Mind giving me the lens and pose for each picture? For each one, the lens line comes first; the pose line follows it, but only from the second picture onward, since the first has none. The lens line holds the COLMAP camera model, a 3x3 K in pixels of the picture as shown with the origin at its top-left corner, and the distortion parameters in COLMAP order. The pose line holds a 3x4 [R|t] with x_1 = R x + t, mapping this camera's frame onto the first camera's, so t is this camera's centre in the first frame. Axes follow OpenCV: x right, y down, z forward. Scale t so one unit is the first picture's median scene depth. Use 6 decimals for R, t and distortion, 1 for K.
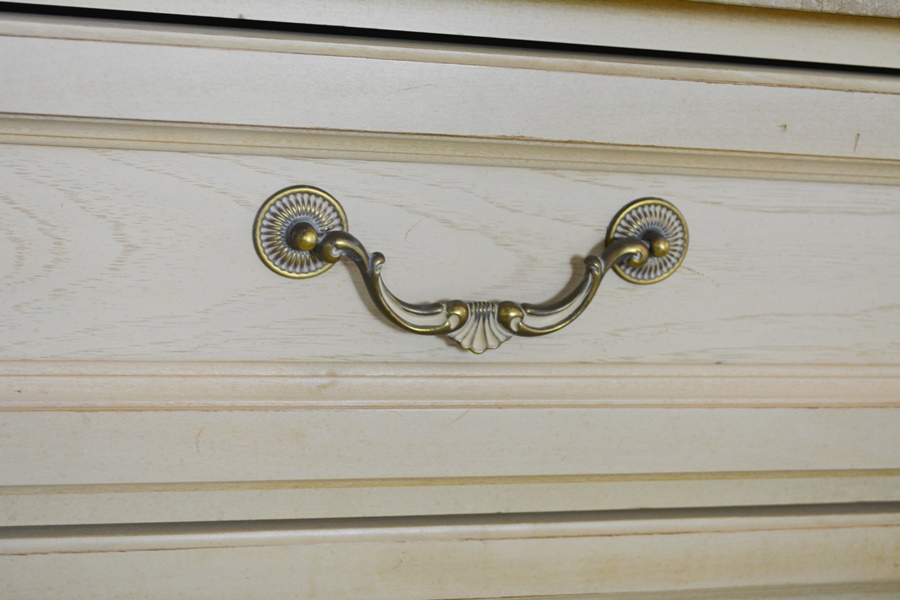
lens RADIAL K [[1384.8, 0, 448.9], [0, 1384.8, 299.0], [0, 0, 1]] dist [0.002082, 0.000000]
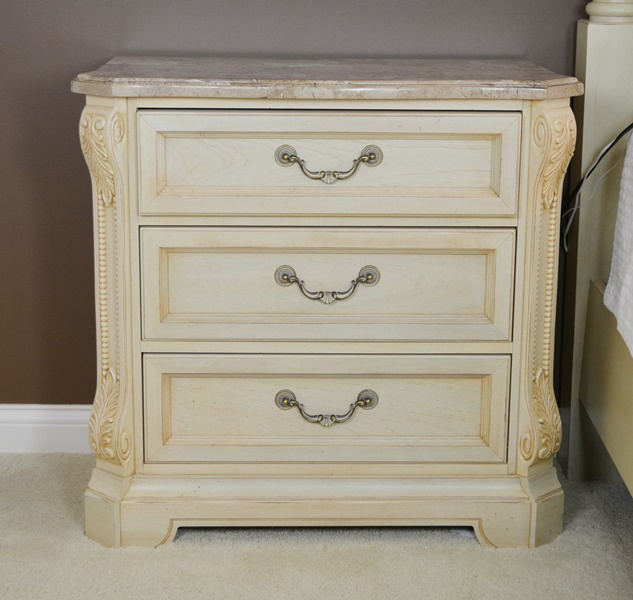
lens RADIAL K [[1733.3, 0, 315.8], [0, 1733.3, 297.9], [0, 0, 1]] dist [0.146063, 0.000000]
pose [[0.967196, -0.022162, -0.253064, 1.309990], [0.015644, 0.999493, -0.027739, 0.532502], [0.253550, 0.022870, 0.967052, -4.100993]]
